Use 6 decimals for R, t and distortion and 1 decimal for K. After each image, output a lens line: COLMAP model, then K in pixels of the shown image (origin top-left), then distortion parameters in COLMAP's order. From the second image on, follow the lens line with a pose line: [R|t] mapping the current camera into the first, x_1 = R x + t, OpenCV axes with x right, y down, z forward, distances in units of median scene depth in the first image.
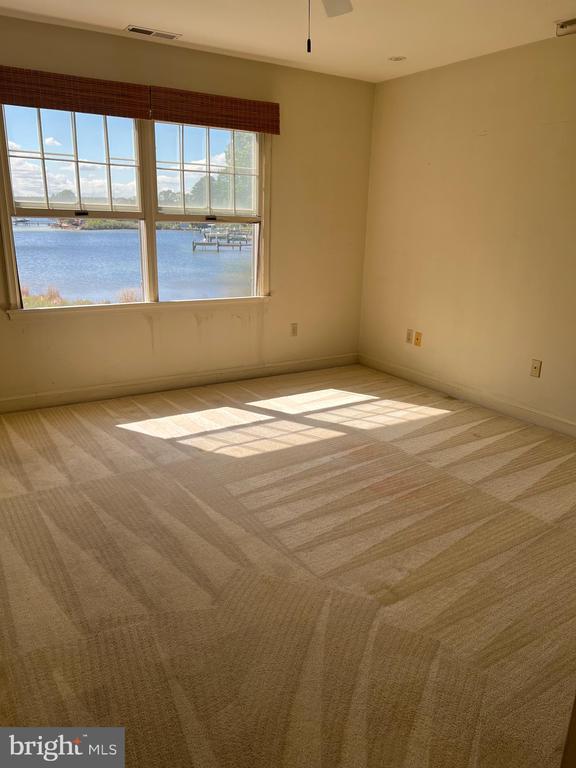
lens RADIAL K [[594.5, 0, 288.6], [0, 594.5, 402.8], [0, 0, 1]] dist [0.055995, -0.102337]
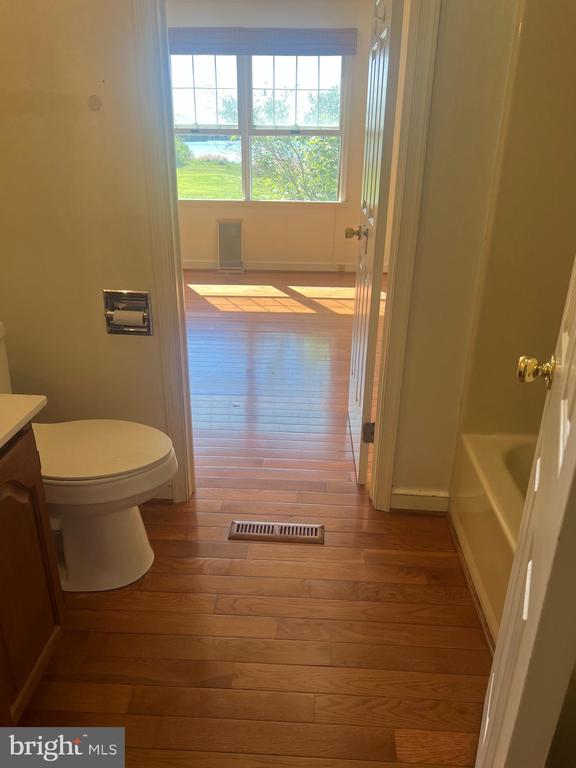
lens RADIAL K [[594.5, 0, 288.6], [0, 594.5, 402.8], [0, 0, 1]] dist [0.055995, -0.102337]
pose [[0.793876, 0.220428, -0.566721, 0.727549], [-0.178595, 0.975402, 0.129205, 0.081152], [0.581261, -0.001359, 0.813716, -0.012595]]
